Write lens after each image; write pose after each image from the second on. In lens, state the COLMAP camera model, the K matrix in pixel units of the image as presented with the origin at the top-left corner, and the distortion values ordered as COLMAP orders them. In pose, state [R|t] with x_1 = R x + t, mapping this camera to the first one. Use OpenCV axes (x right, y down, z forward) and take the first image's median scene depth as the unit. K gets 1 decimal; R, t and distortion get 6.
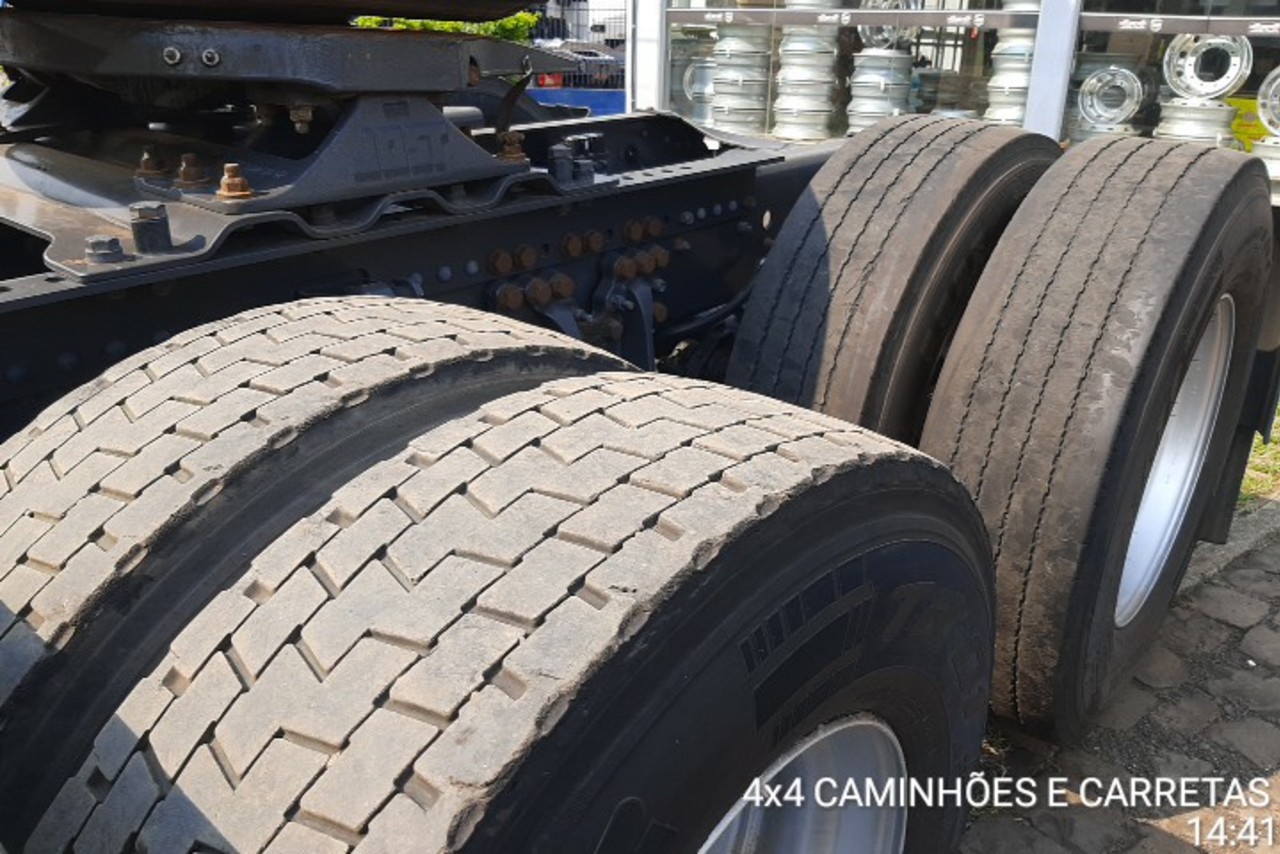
lens RADIAL K [[992.5, 0, 660.9], [0, 992.5, 427.8], [0, 0, 1]] dist [0.065388, -0.138715]
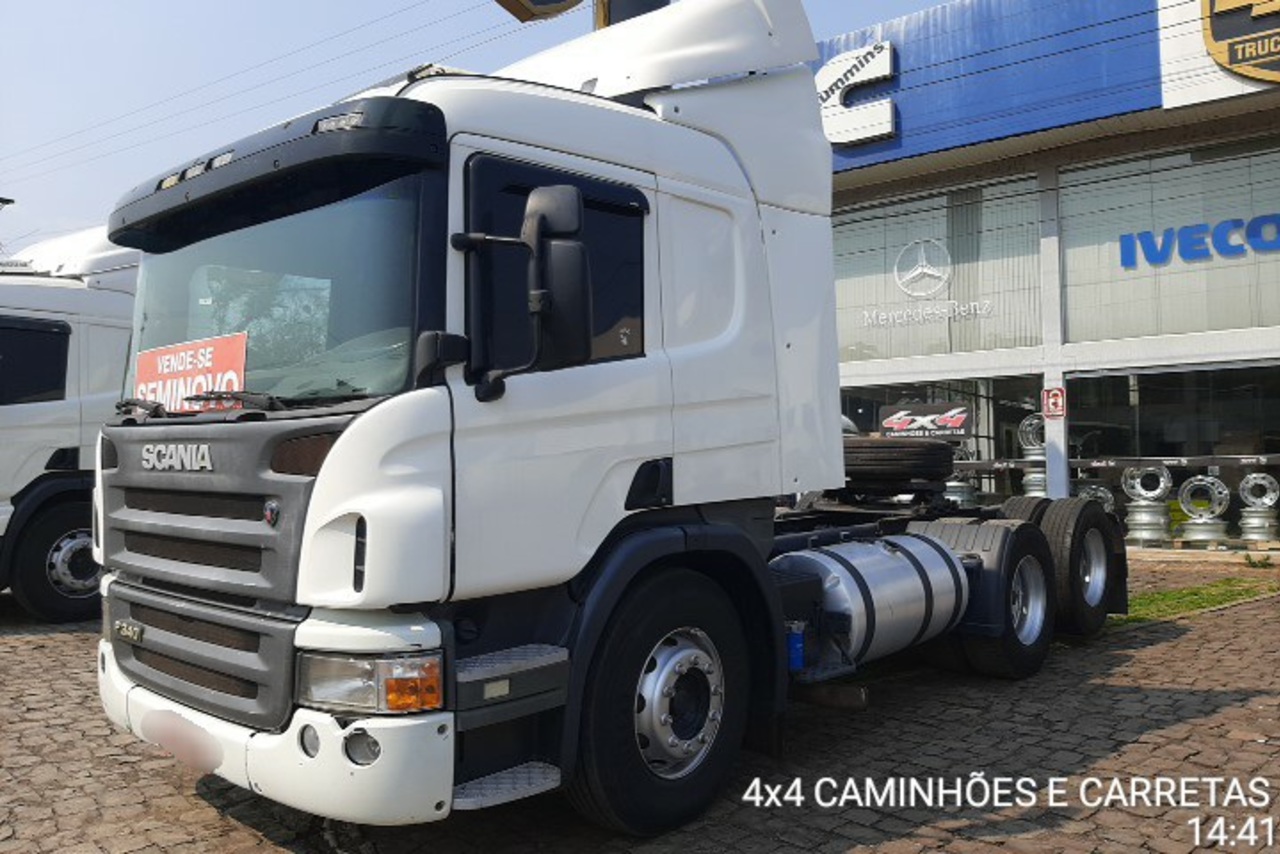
lens RADIAL K [[992.5, 0, 660.9], [0, 992.5, 427.8], [0, 0, 1]] dist [0.065388, -0.138715]
pose [[0.998777, -0.037675, -0.032003, -0.226575], [0.021165, 0.910984, -0.411899, 0.231247], [0.044673, 0.410718, 0.910667, -0.620015]]
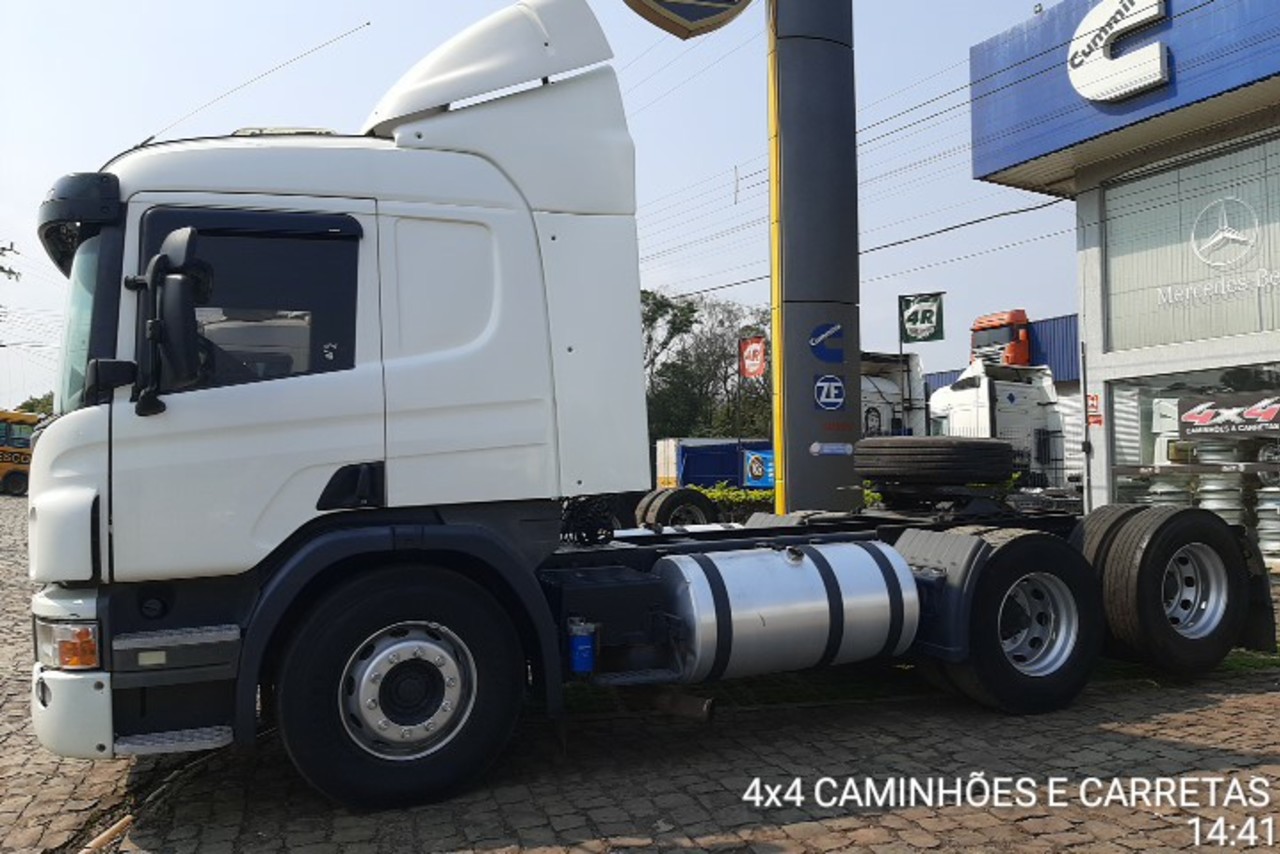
lens RADIAL K [[992.5, 0, 660.9], [0, 992.5, 427.8], [0, 0, 1]] dist [0.065388, -0.138715]
pose [[0.891351, -0.058279, -0.449551, 0.082970], [-0.136929, 0.910763, -0.389566, 0.215132], [0.432138, 0.408797, 0.803829, -0.547899]]
